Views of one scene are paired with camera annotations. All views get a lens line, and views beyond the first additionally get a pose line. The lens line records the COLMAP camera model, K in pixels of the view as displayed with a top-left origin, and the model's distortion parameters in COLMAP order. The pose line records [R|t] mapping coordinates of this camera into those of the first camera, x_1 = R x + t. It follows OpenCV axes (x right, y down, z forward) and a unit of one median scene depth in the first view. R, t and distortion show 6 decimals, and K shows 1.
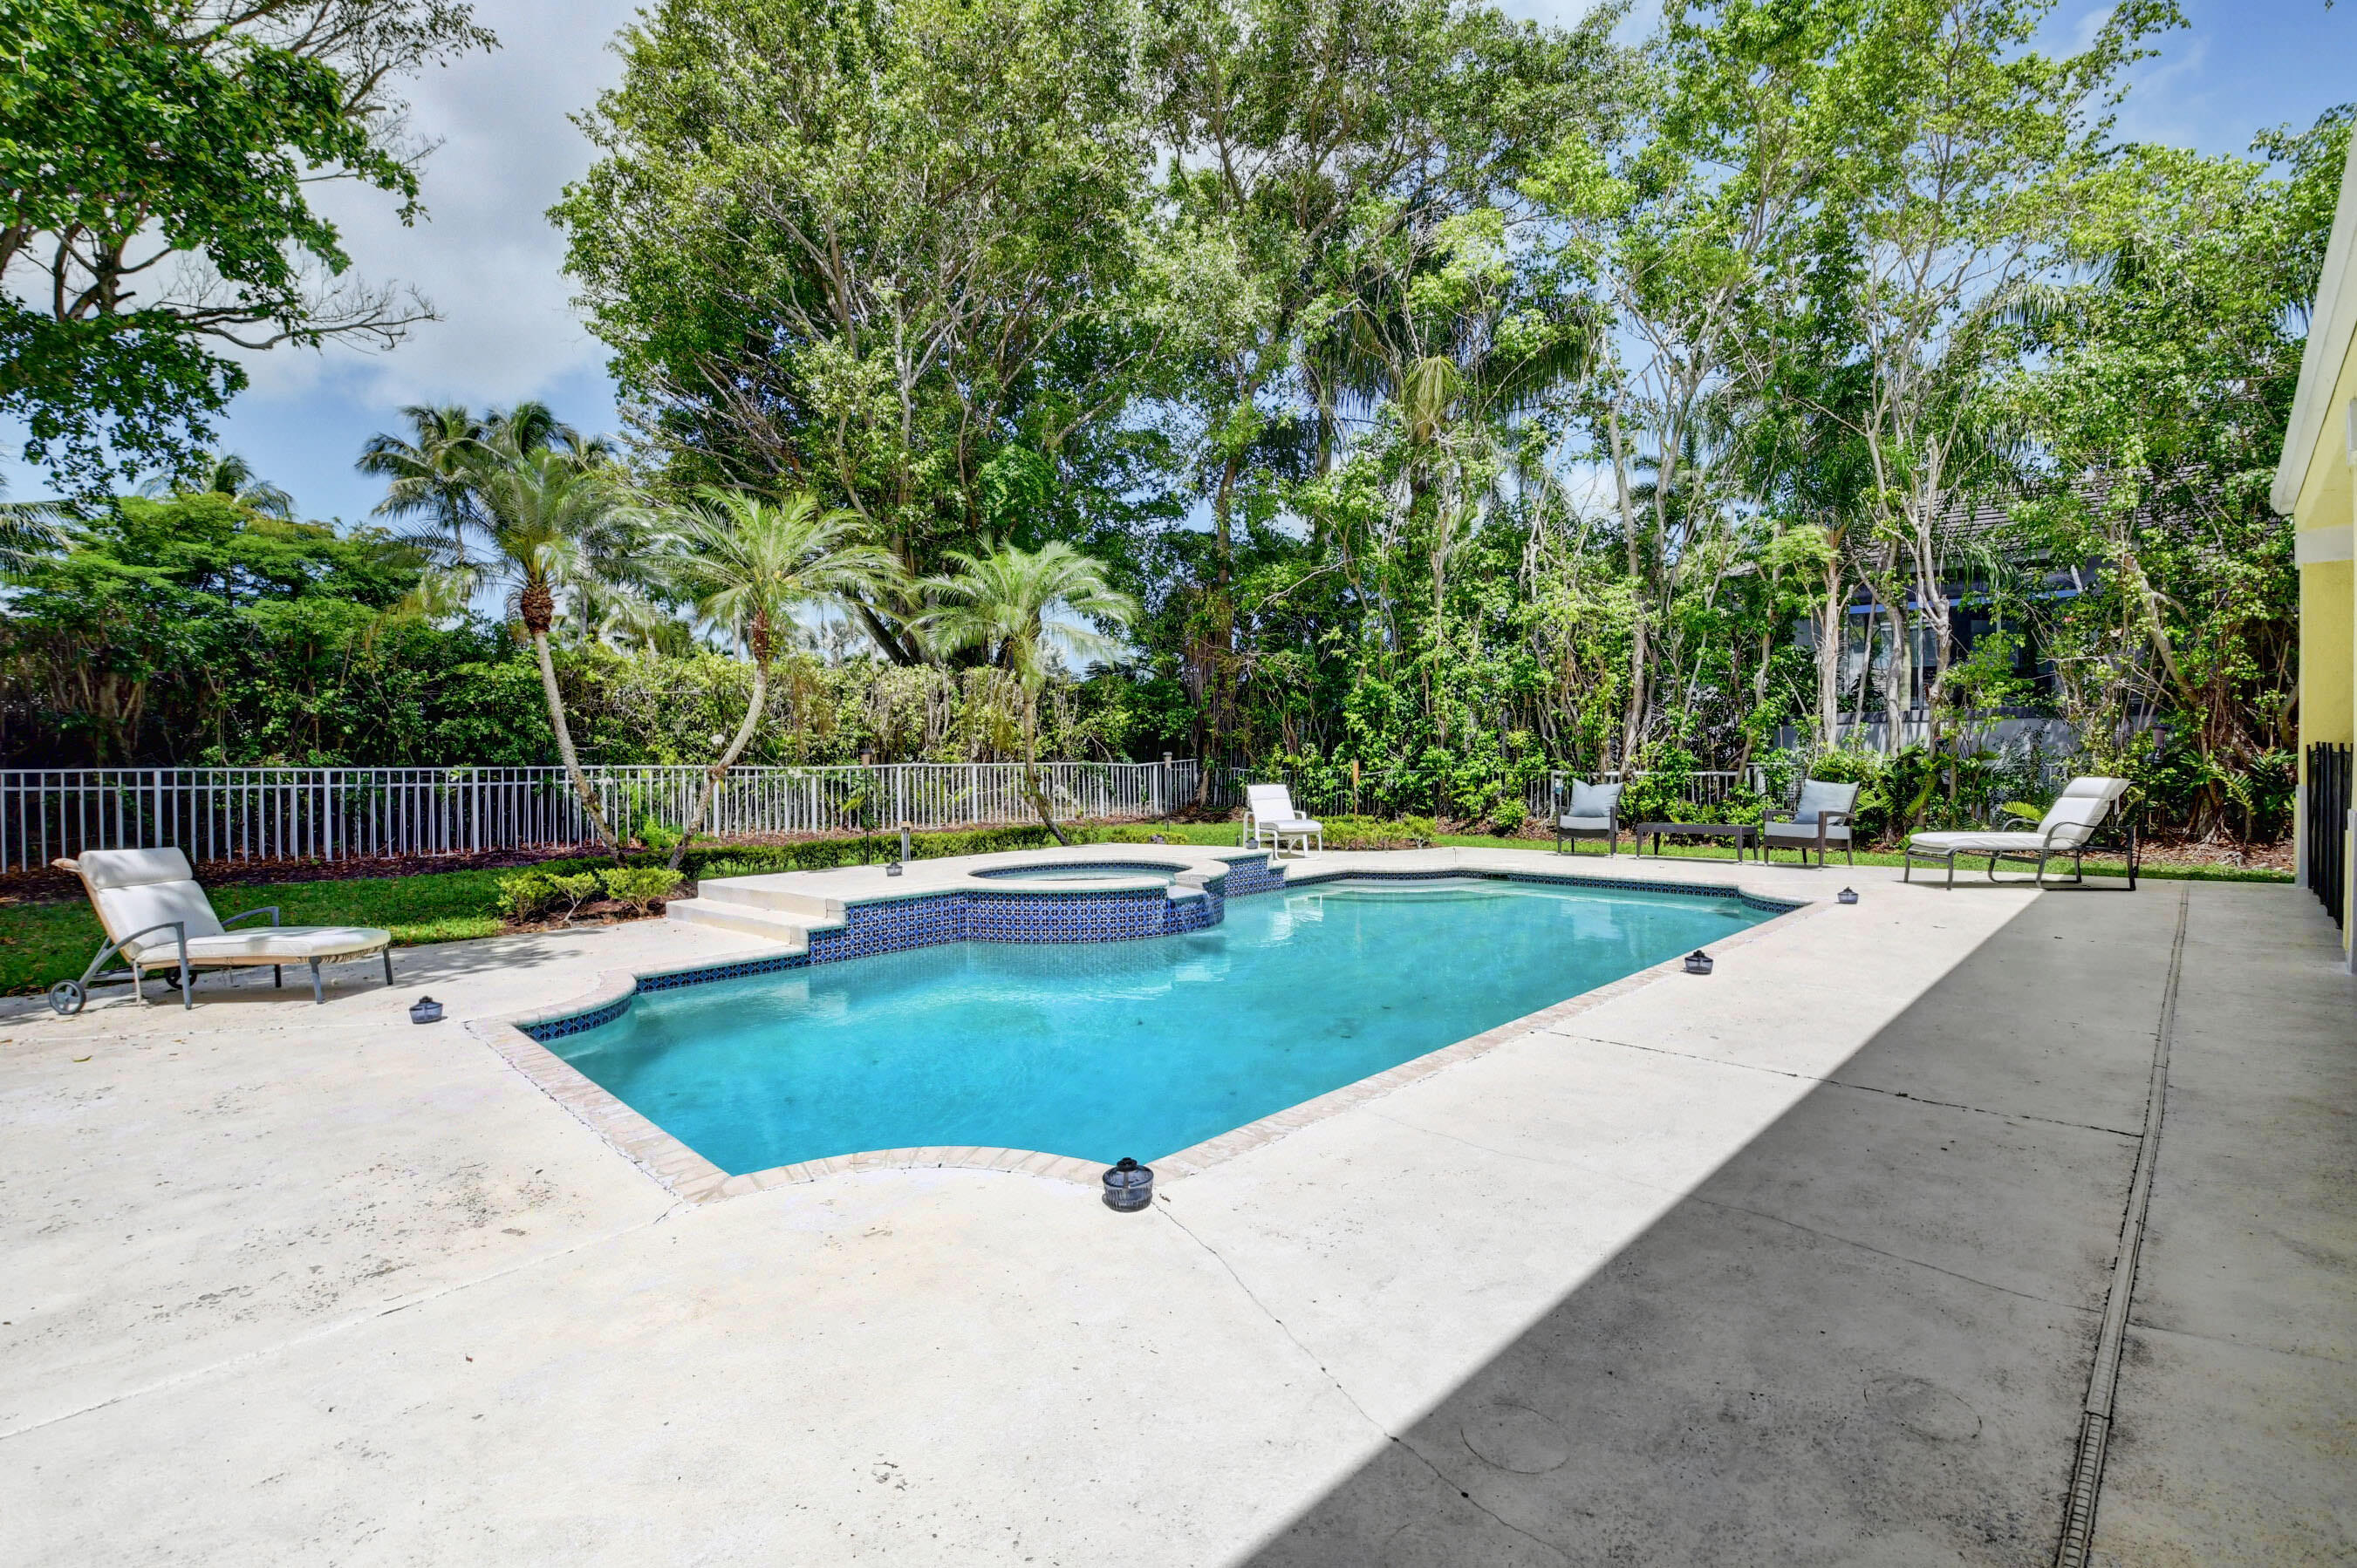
lens RADIAL K [[1039.8, 0, 1169.8], [0, 1039.8, 785.2], [0, 0, 1]] dist [0.023636, -0.030504]
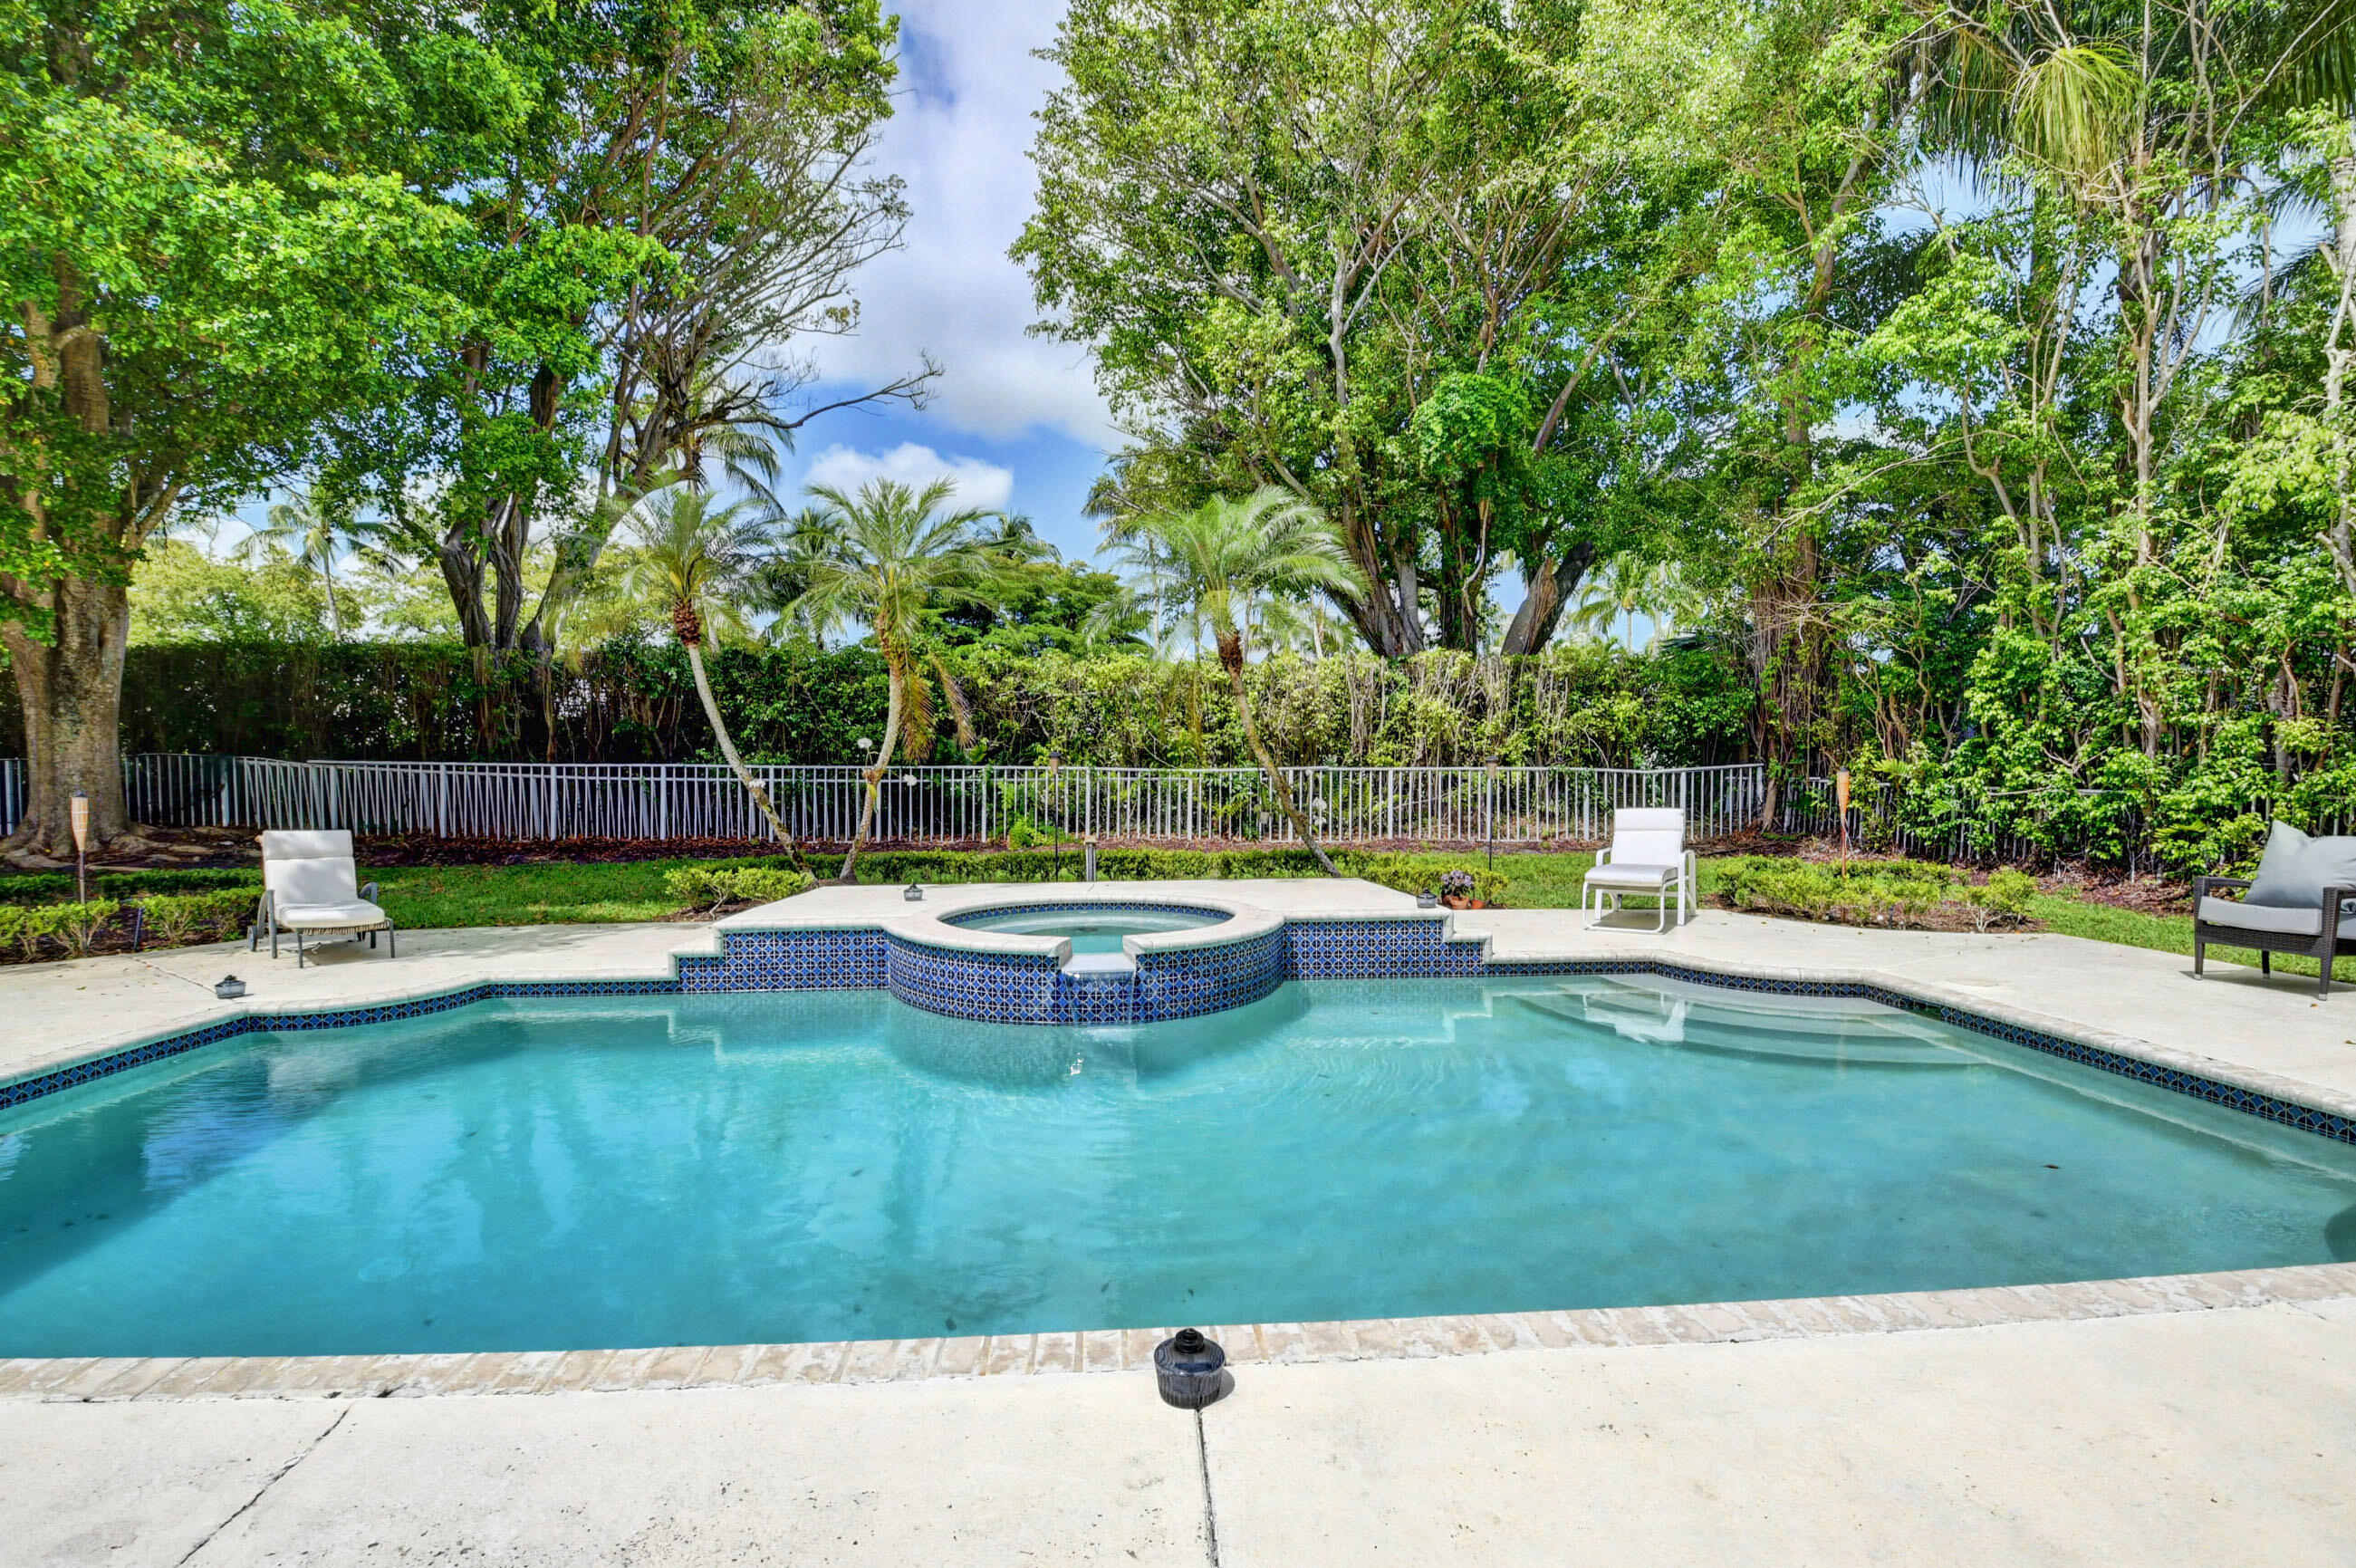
lens RADIAL K [[1076.2, 0, 1171.2], [0, 1076.2, 800.9], [0, 0, 1]] dist [0.000113, -0.018347]
pose [[0.755422, 0.034619, -0.654324, 0.248420], [-0.022718, 0.999387, 0.026648, -0.012880], [0.654845, -0.005265, 0.755745, 0.238936]]
